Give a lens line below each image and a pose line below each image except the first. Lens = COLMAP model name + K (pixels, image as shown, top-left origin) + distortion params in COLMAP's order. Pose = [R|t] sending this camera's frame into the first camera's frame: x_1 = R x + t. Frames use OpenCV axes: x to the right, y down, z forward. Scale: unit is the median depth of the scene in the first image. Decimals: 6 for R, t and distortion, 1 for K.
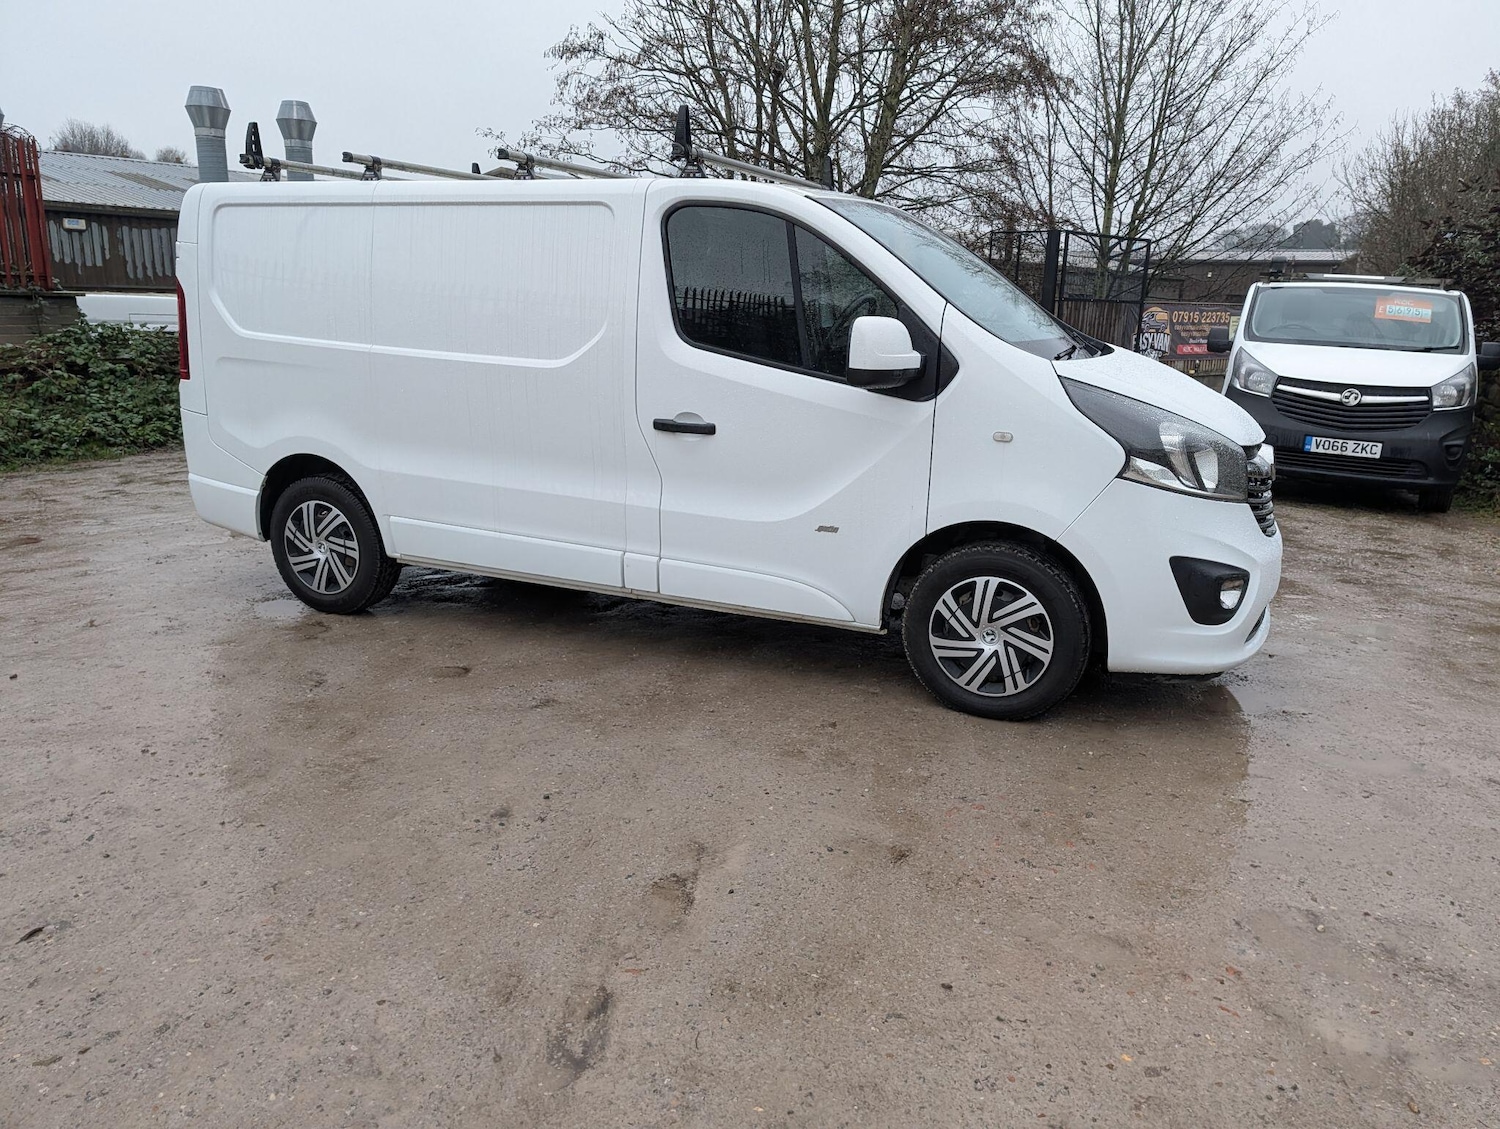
lens RADIAL K [[1090.5, 0, 779.7], [0, 1090.5, 552.6], [0, 0, 1]] dist [0.030014, -0.018885]
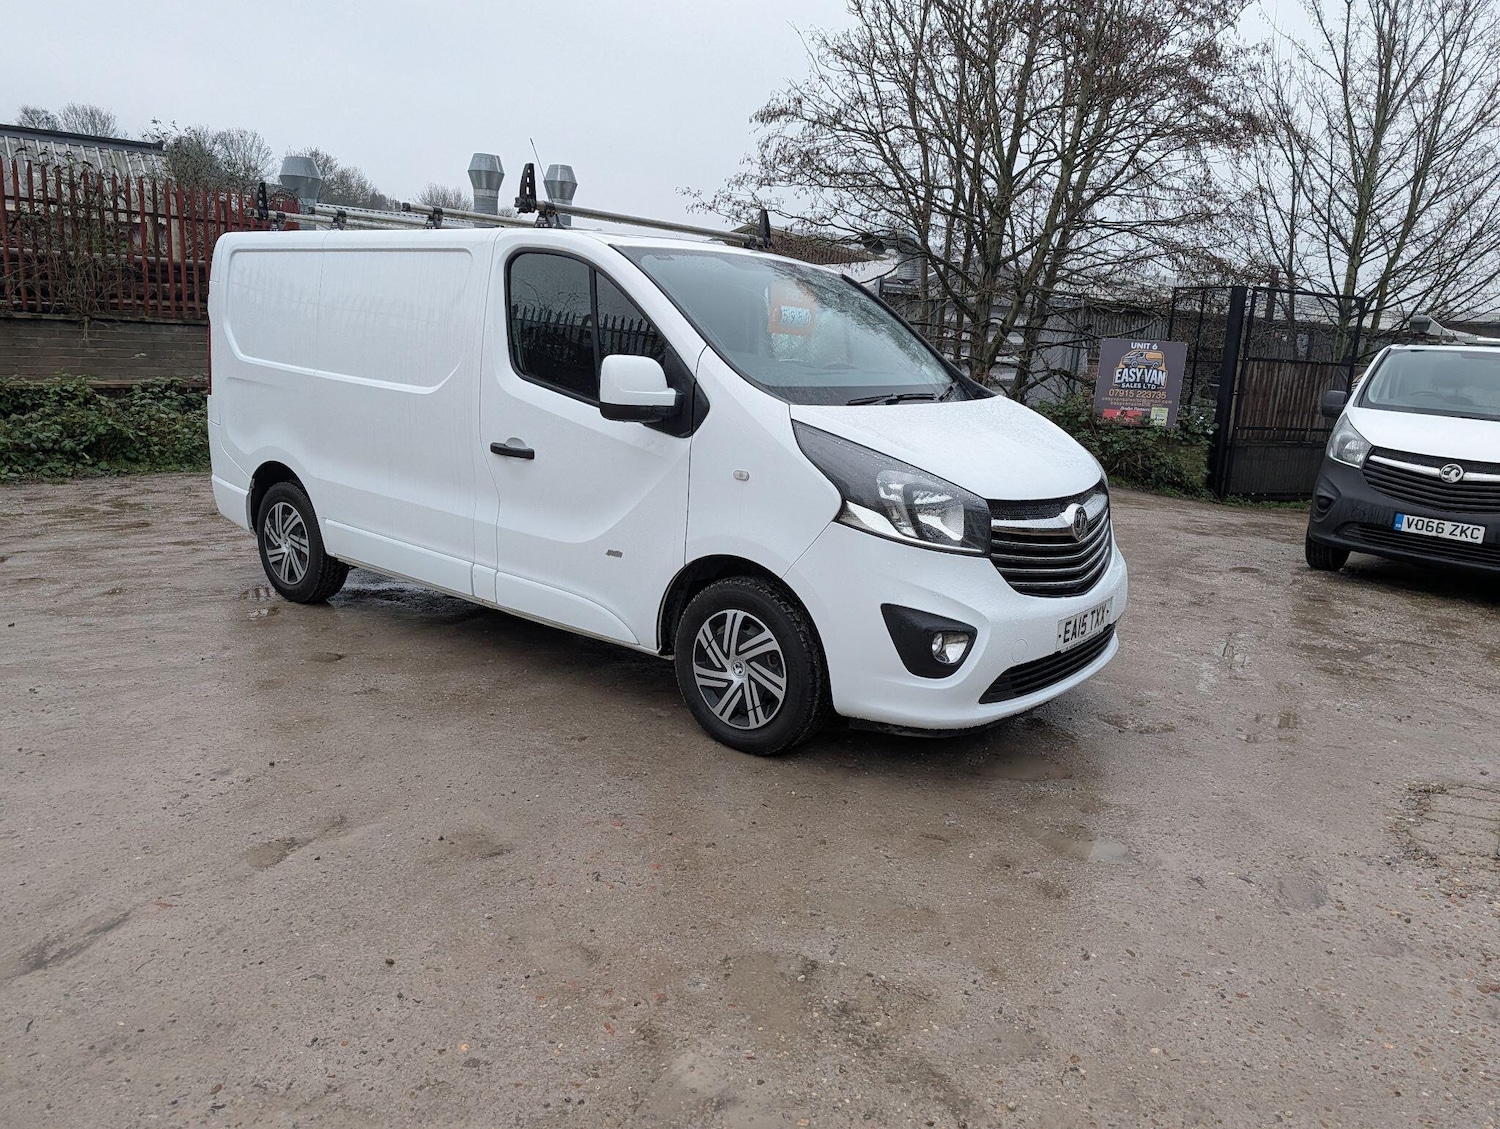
lens RADIAL K [[1090.5, 0, 772.3], [0, 1090.5, 538.4], [0, 0, 1]] dist [0.030014, -0.018885]
pose [[0.965602, 0.071865, -0.249895, 0.415003], [-0.086034, 0.995219, -0.046232, -0.000454], [0.245378, 0.066141, 0.967169, 0.010273]]
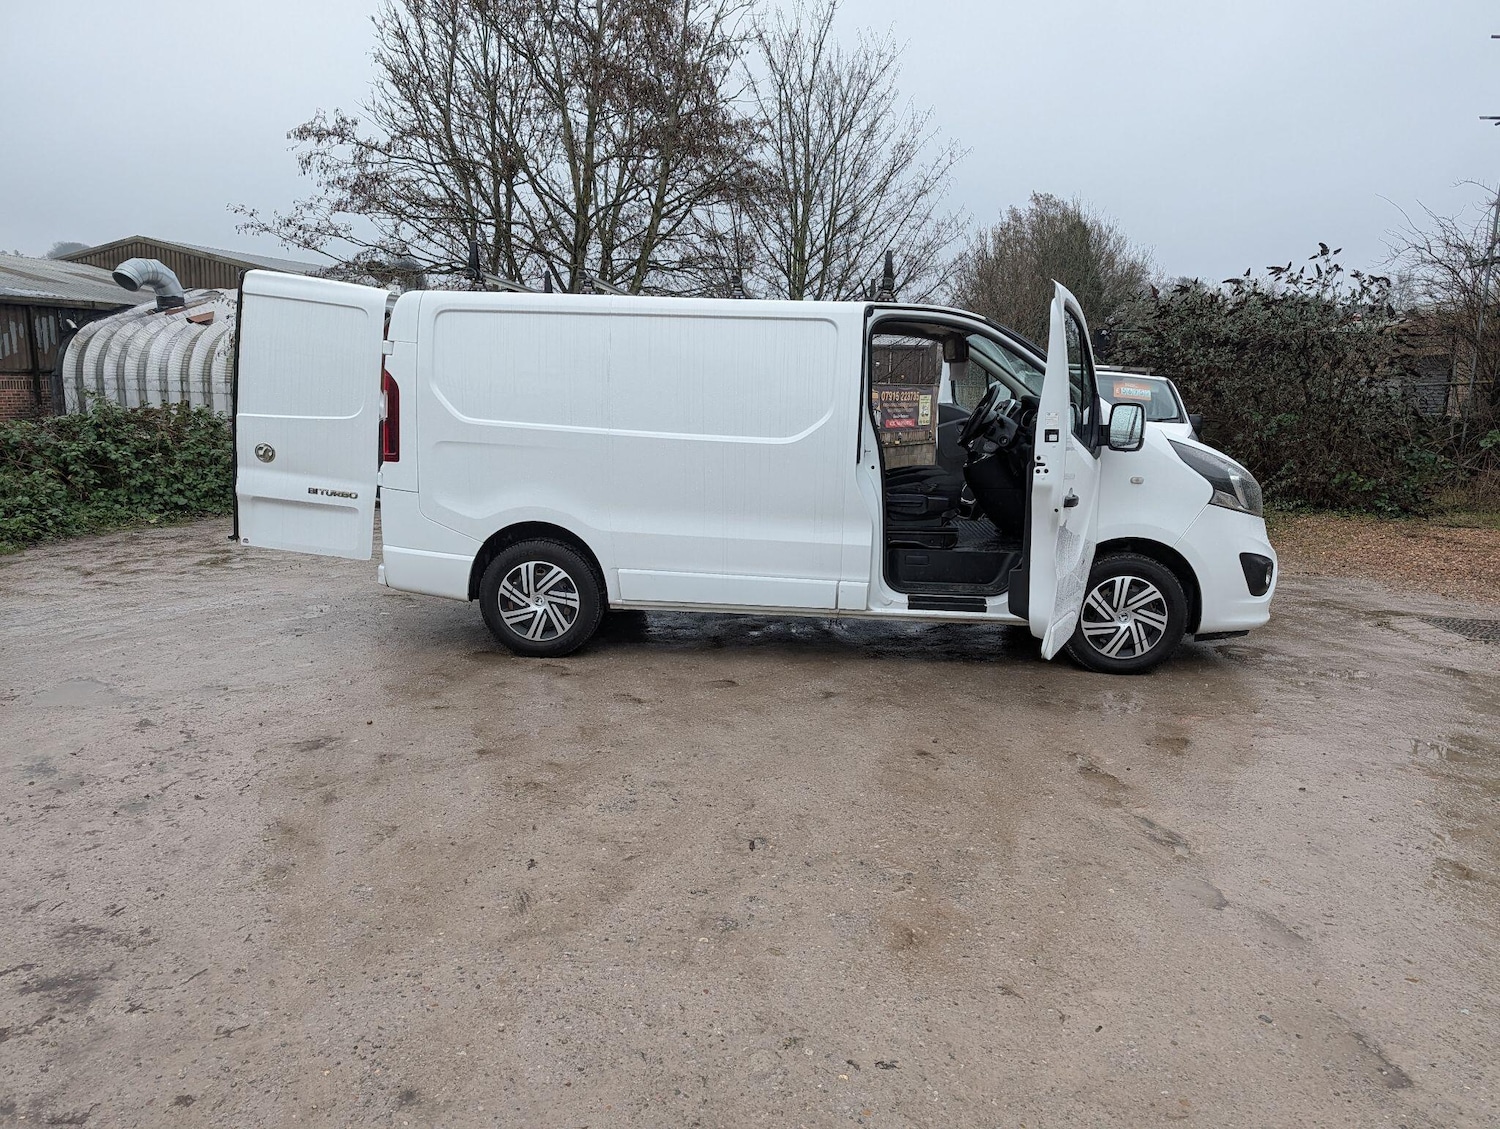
lens RADIAL K [[1090.5, 0, 765.2], [0, 1090.5, 570.2], [0, 0, 1]] dist [0.030014, -0.018885]
pose [[0.941624, -0.058986, 0.331460, -0.656009], [0.076271, 0.996310, -0.039371, 0.030794], [-0.327914, 0.062353, 0.942648, -0.201890]]
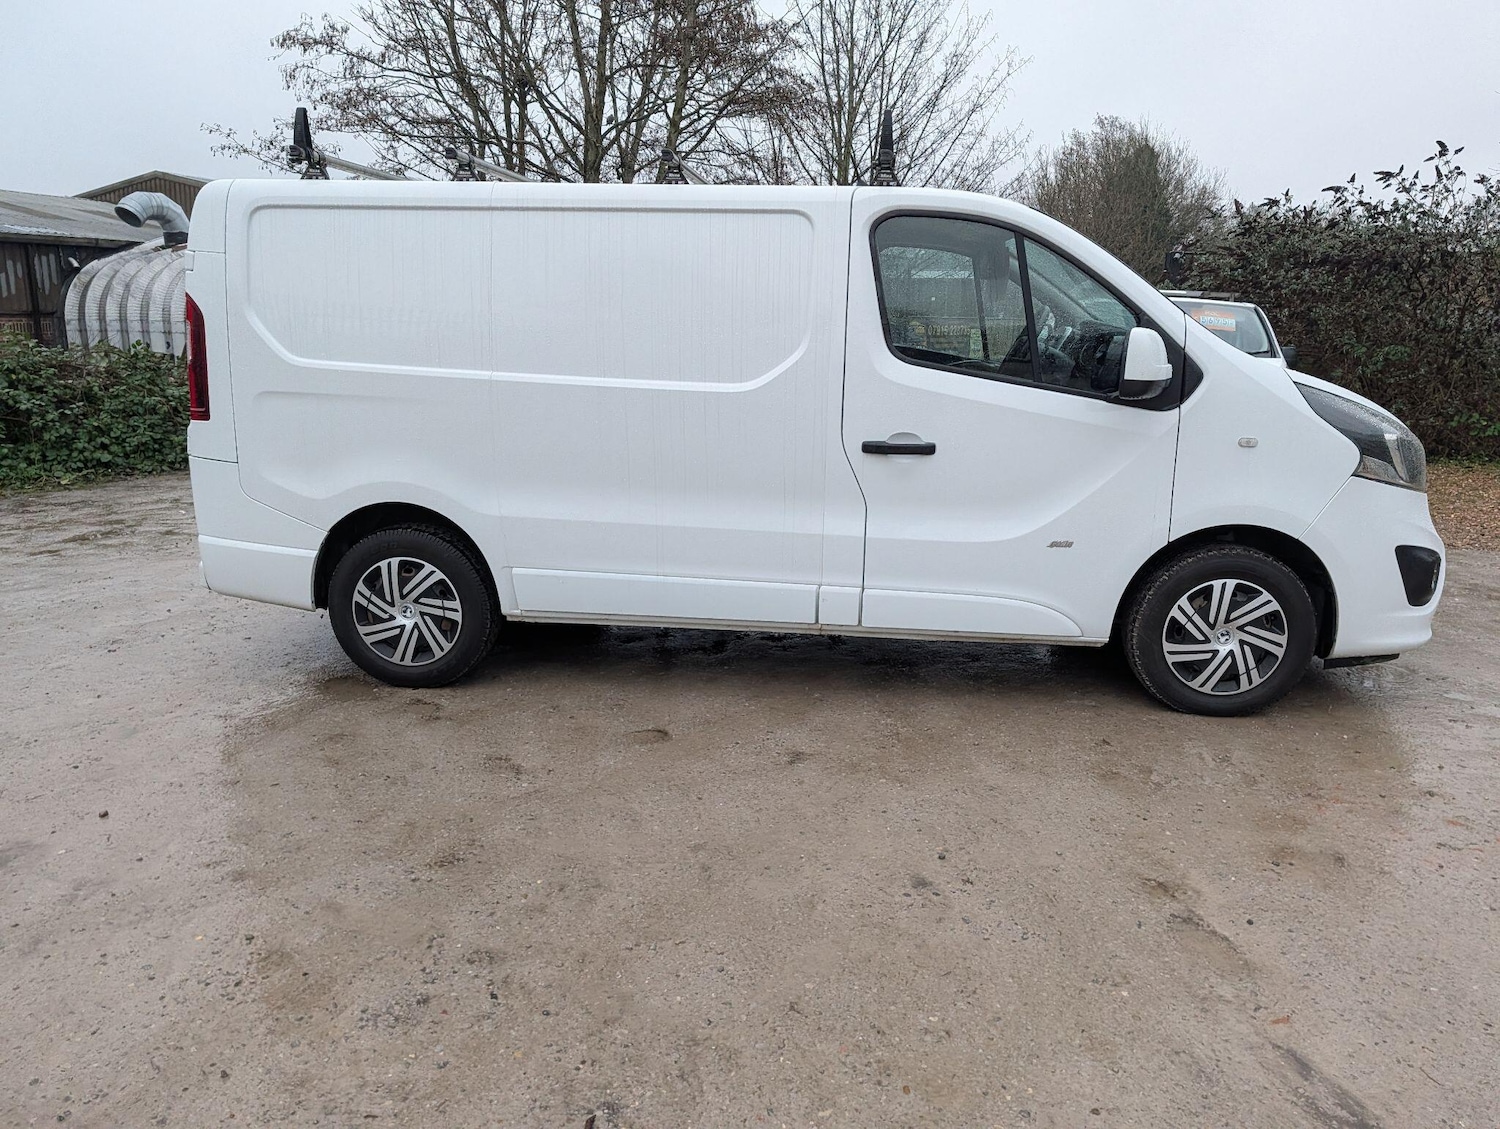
lens RADIAL K [[1090.5, 0, 787.3], [0, 1090.5, 555.4], [0, 0, 1]] dist [0.030014, -0.018885]
pose [[0.951851, -0.075242, 0.297183, -0.441638], [0.078905, 0.996882, -0.000331, -0.028154], [-0.296231, 0.023764, 0.954821, 0.119822]]
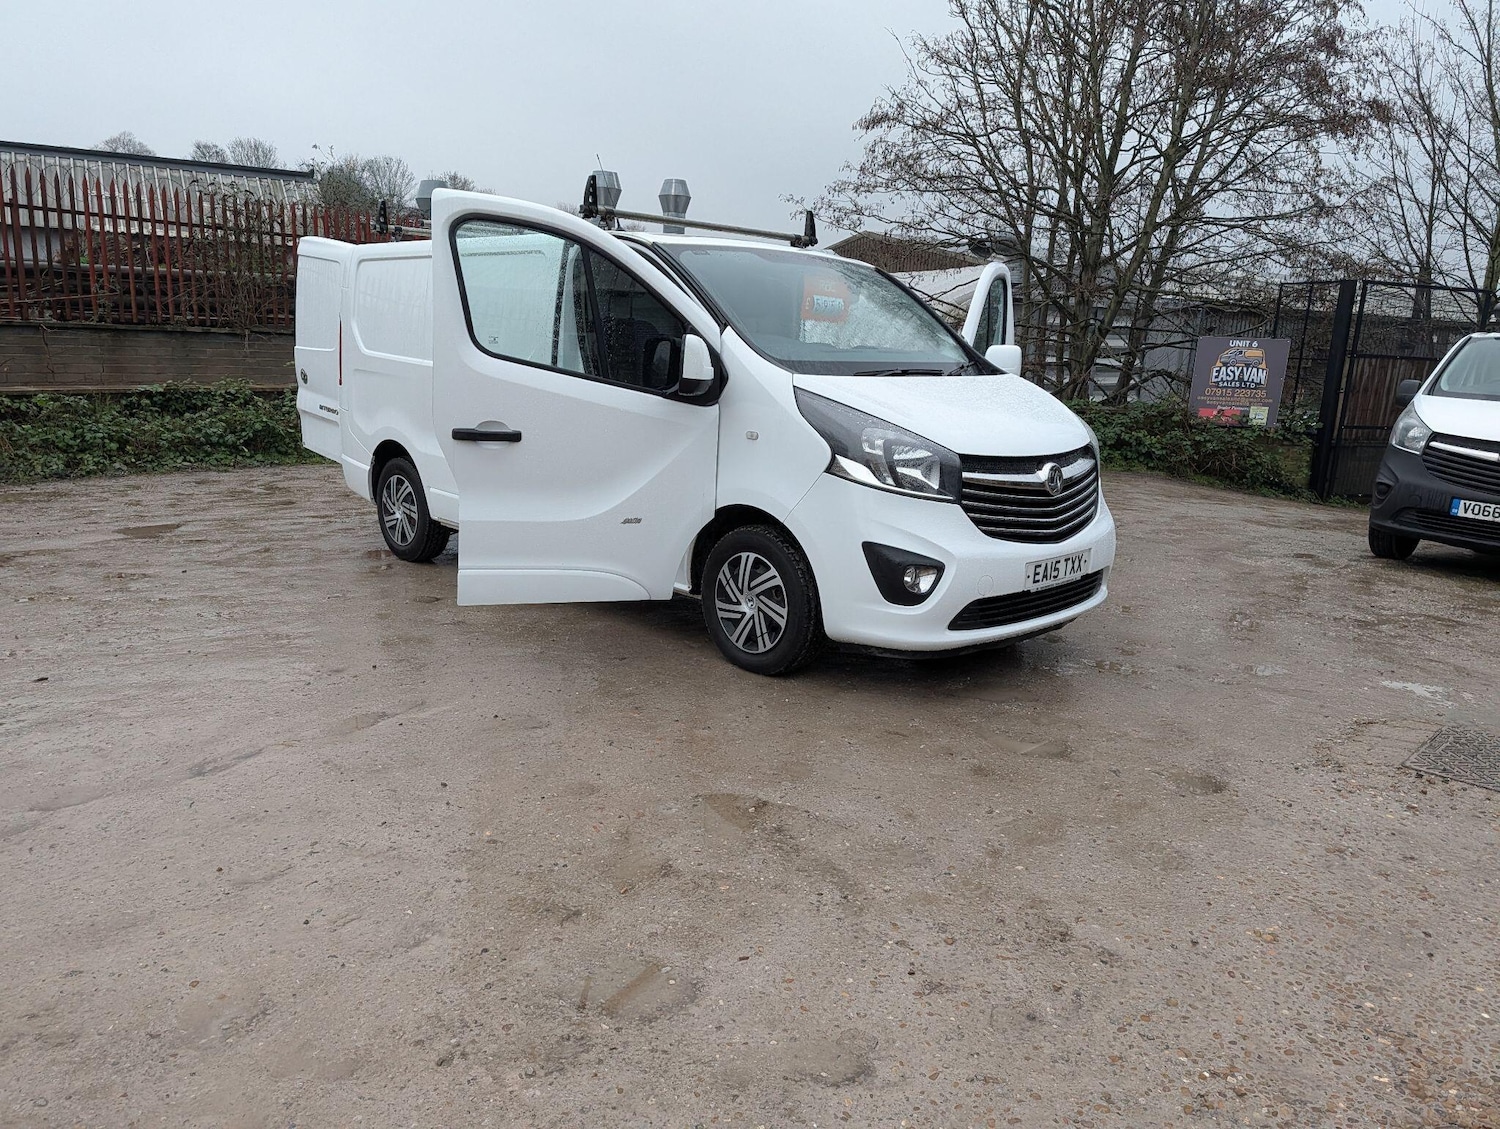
lens RADIAL K [[1090.5, 0, 751.6], [0, 1090.5, 586.5], [0, 0, 1]] dist [0.030014, -0.018885]
pose [[0.923715, 0.094172, -0.371325, 0.564454], [-0.102982, 0.994675, -0.003921, 0.056737], [0.368979, 0.041861, 0.928495, -0.103631]]
